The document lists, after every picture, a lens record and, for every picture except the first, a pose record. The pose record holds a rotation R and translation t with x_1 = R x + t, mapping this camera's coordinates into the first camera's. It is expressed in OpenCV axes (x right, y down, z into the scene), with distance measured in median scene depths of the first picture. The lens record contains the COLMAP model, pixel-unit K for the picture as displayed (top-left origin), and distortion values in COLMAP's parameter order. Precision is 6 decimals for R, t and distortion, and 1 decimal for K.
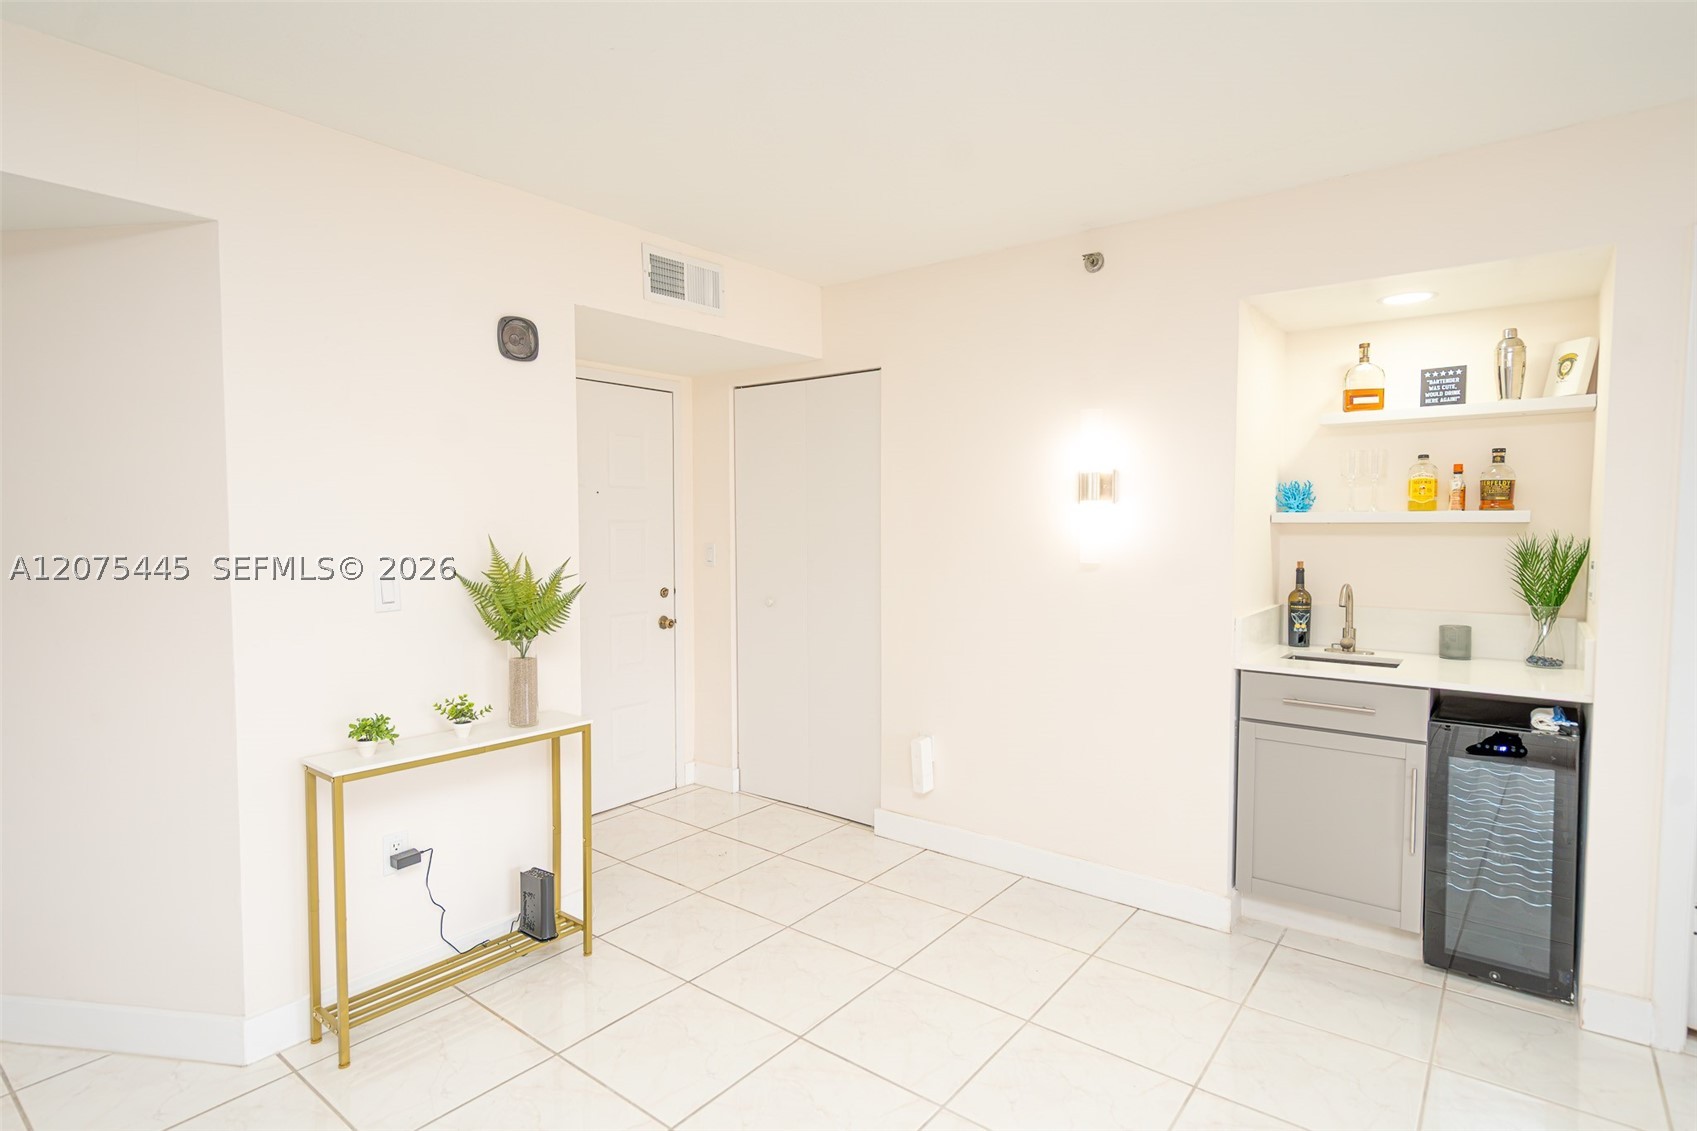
lens RADIAL K [[867.6, 0, 848.5], [0, 867.6, 565.5], [0, 0, 1]] dist [0.004713, 0.000979]
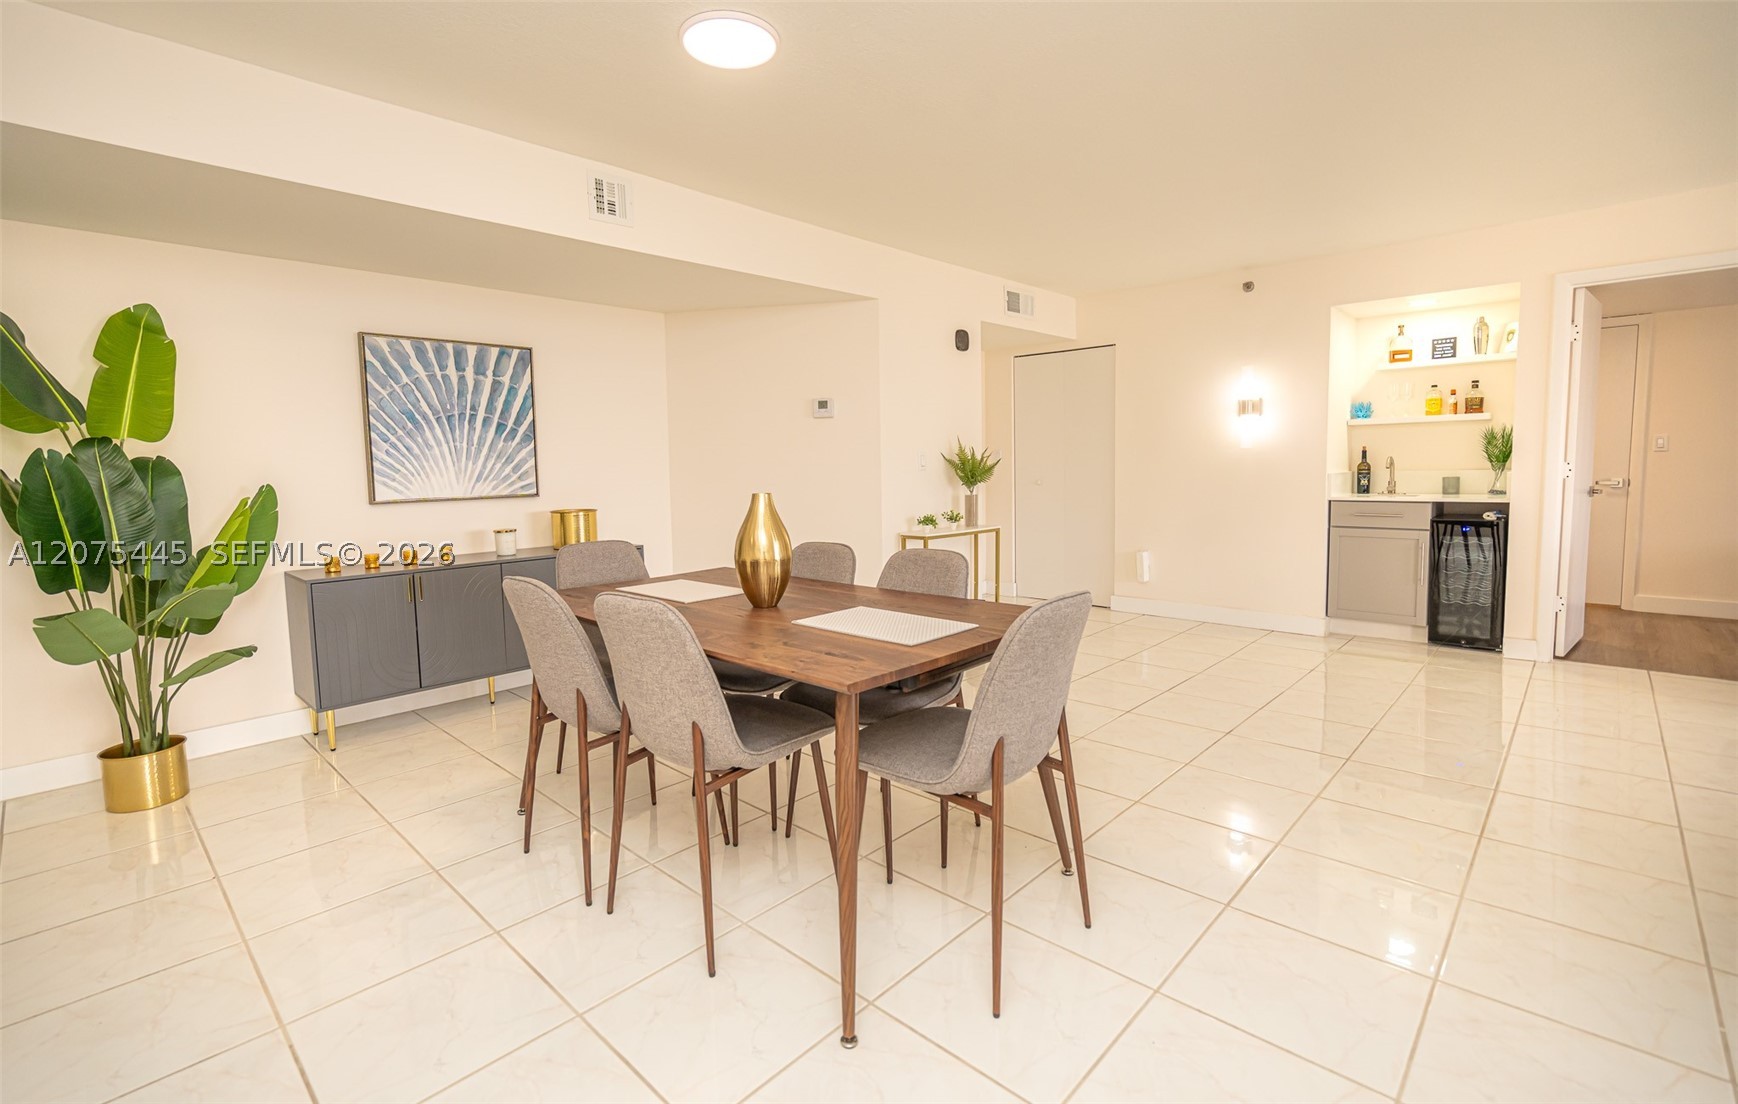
lens RADIAL K [[787.3, 0, 867.5], [0, 787.3, 527.3], [0, 0, 1]] dist [0.000449, 0.000037]
pose [[0.995726, -0.011693, -0.091611, -0.410126], [0.014425, 0.999469, 0.029225, 0.114428], [0.091221, -0.030421, 0.995366, -0.828345]]
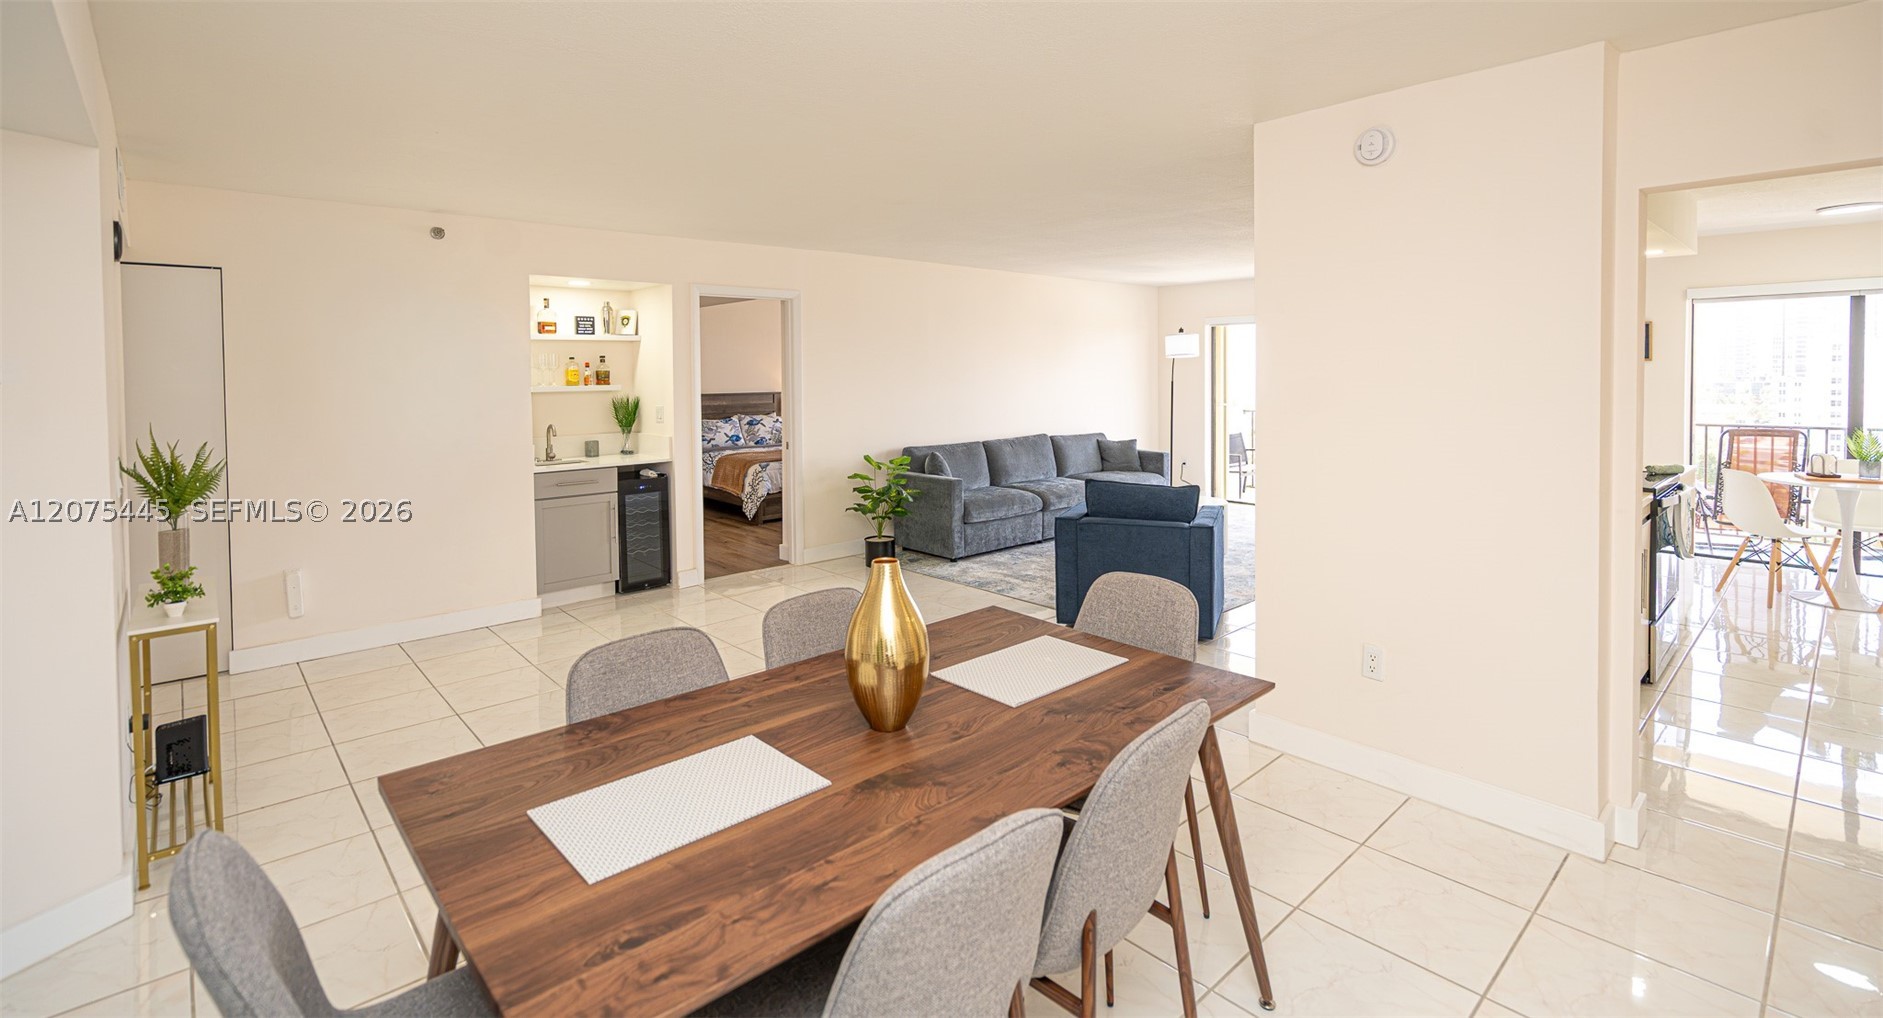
lens RADIAL K [[836.0, 0, 938.8], [0, 836.0, 397.1], [0, 0, 1]] dist [-0.000193, -0.000005]
pose [[0.166569, -0.030377, 0.985562, -1.153000], [0.067773, 0.997514, 0.019291, -0.017840], [-0.983698, 0.063581, 0.168214, -0.151831]]
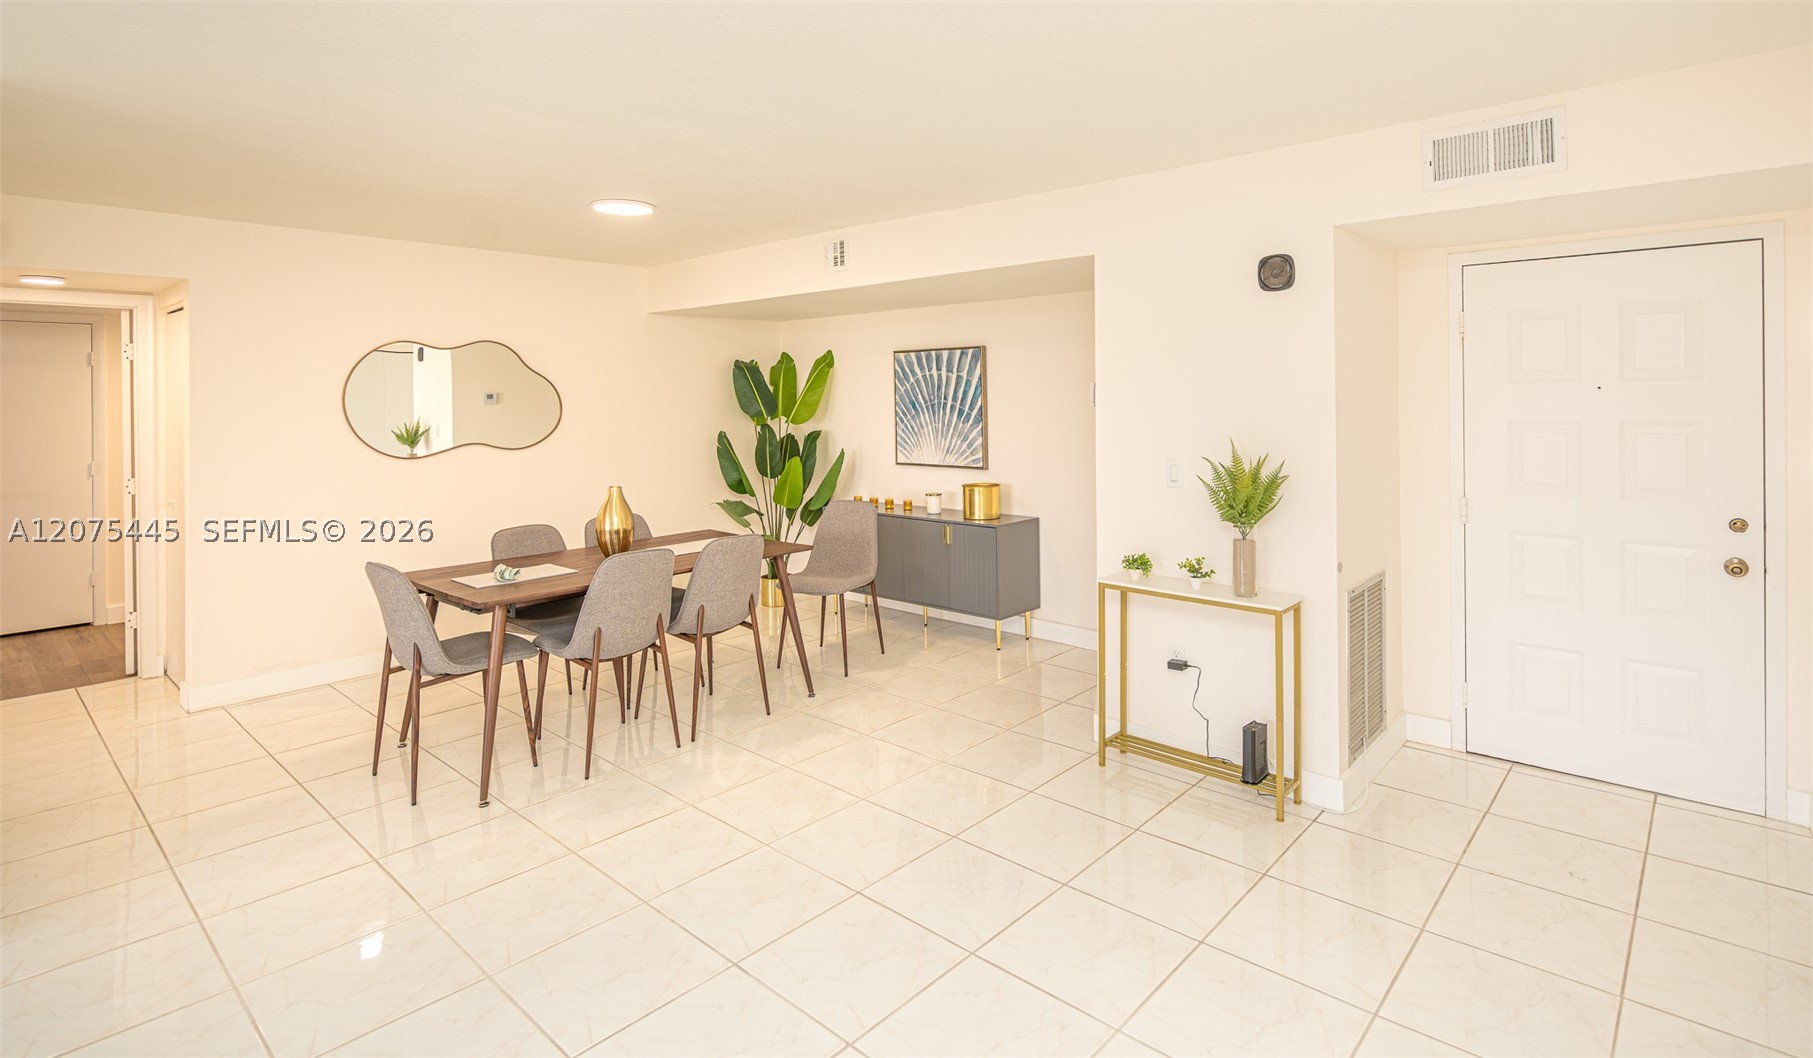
lens RADIAL K [[891.9, 0, 928.5], [0, 891.9, 395.9], [0, 0, 1]] dist [-0.002360, -0.000320]
pose [[-0.063800, 0.000425, -0.997963, 0.809436], [-0.041588, 0.999130, 0.003084, -0.071838], [0.997096, 0.041700, -0.063727, 0.571018]]
